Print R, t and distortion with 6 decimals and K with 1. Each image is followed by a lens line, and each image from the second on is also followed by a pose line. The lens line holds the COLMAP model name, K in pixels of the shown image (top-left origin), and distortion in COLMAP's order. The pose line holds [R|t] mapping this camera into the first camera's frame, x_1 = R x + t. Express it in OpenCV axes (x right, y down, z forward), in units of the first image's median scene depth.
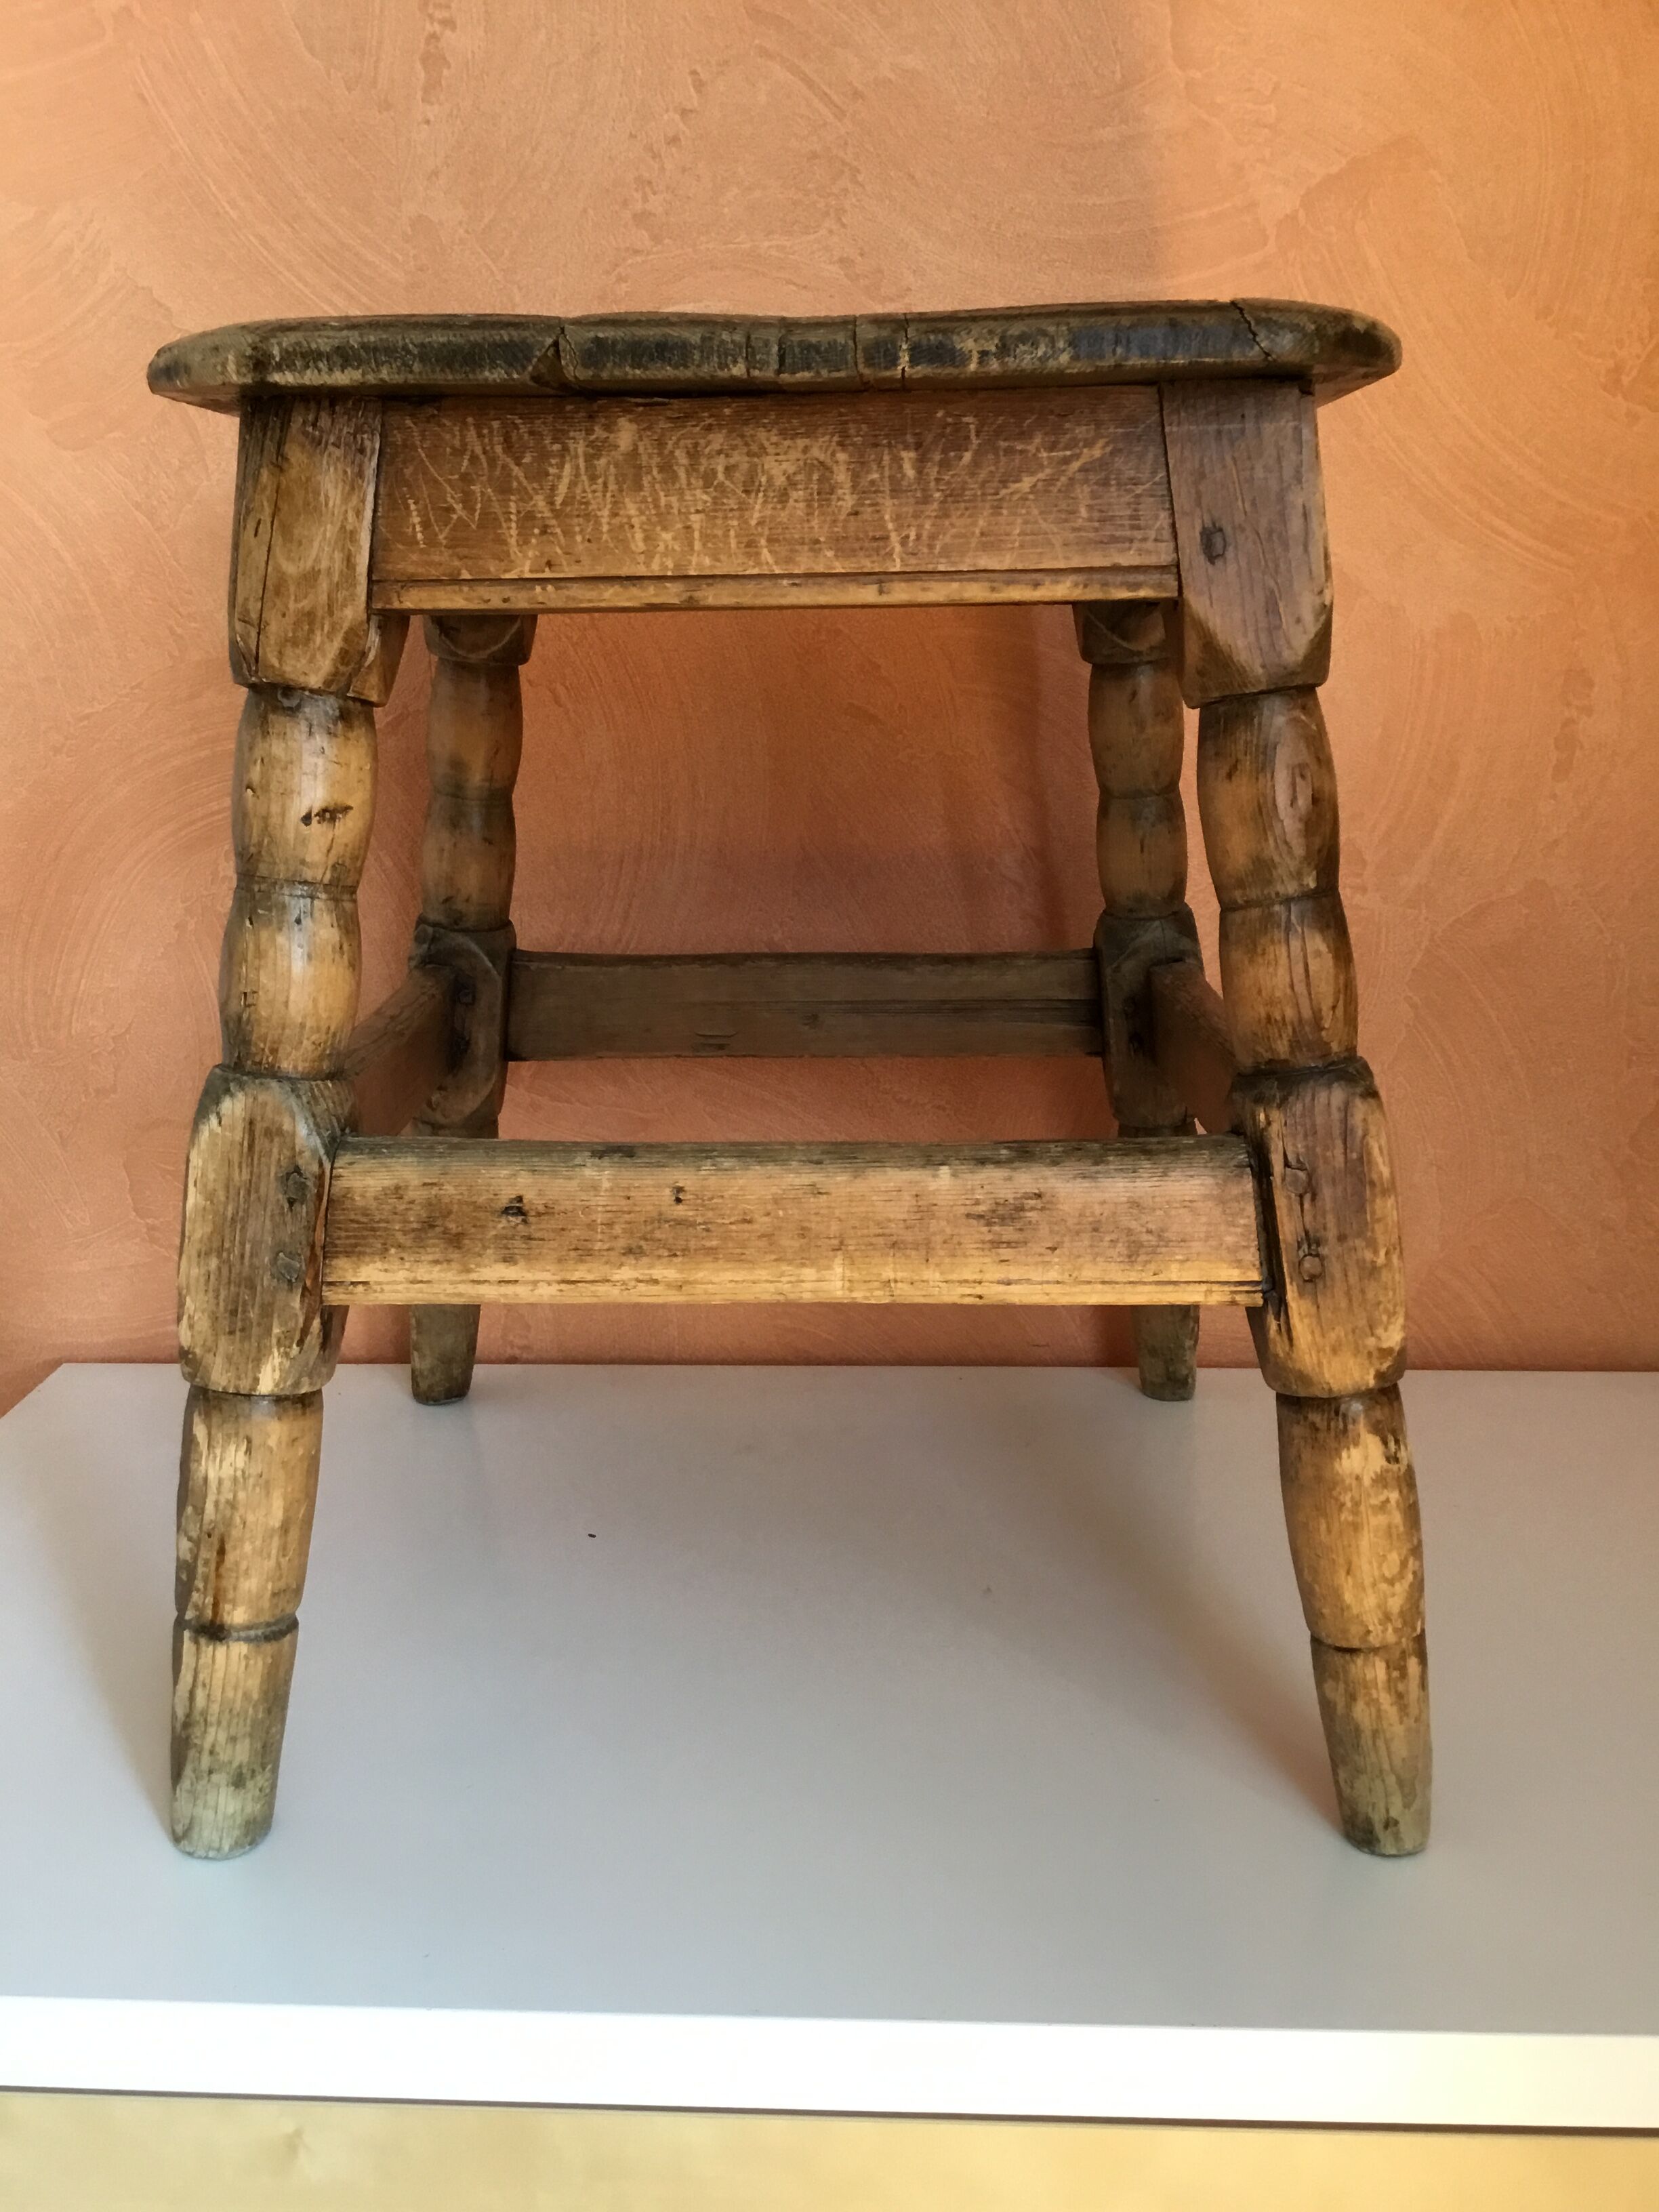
lens RADIAL K [[2002.8, 0, 829.5], [0, 2002.8, 1123.0], [0, 0, 1]] dist [0.137511, -0.235947]
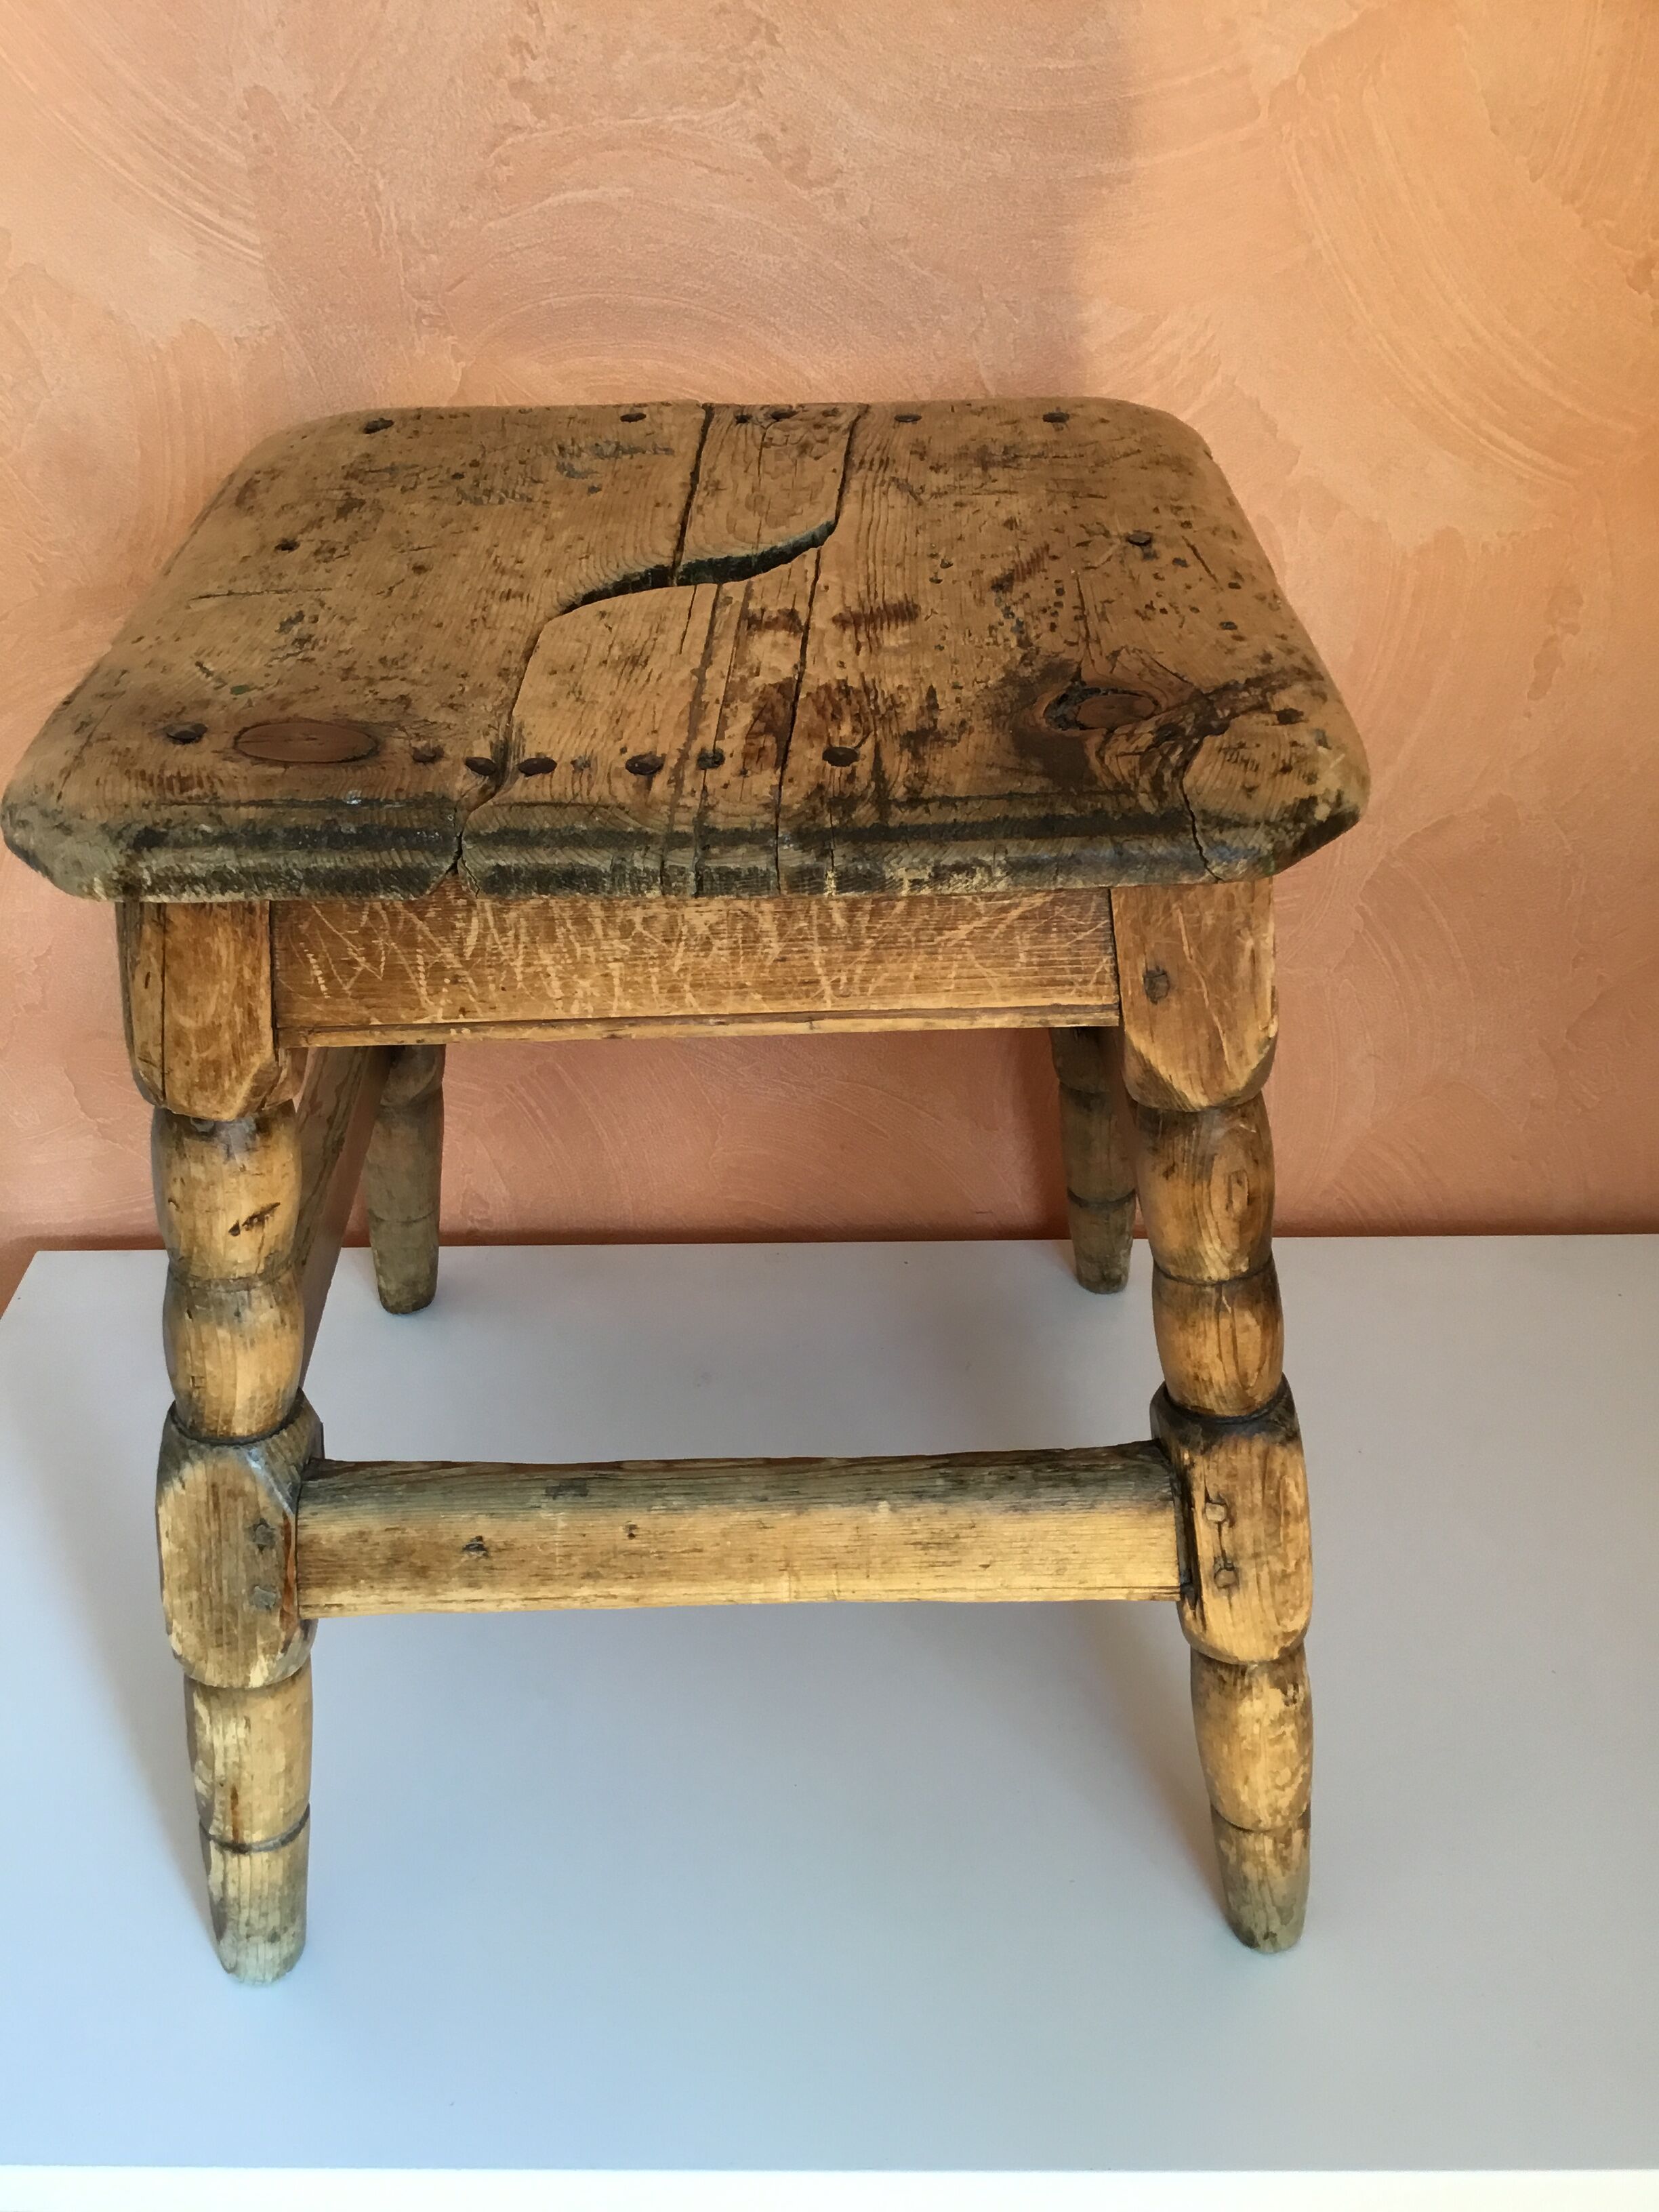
lens RADIAL K [[2002.8, 0, 829.5], [0, 2002.8, 1123.0], [0, 0, 1]] dist [0.137511, -0.235947]
pose [[0.999543, -0.024930, 0.017097, 0.015851], [0.017082, 0.932427, 0.360955, -0.541295], [-0.024940, -0.360498, 0.932427, 0.089640]]
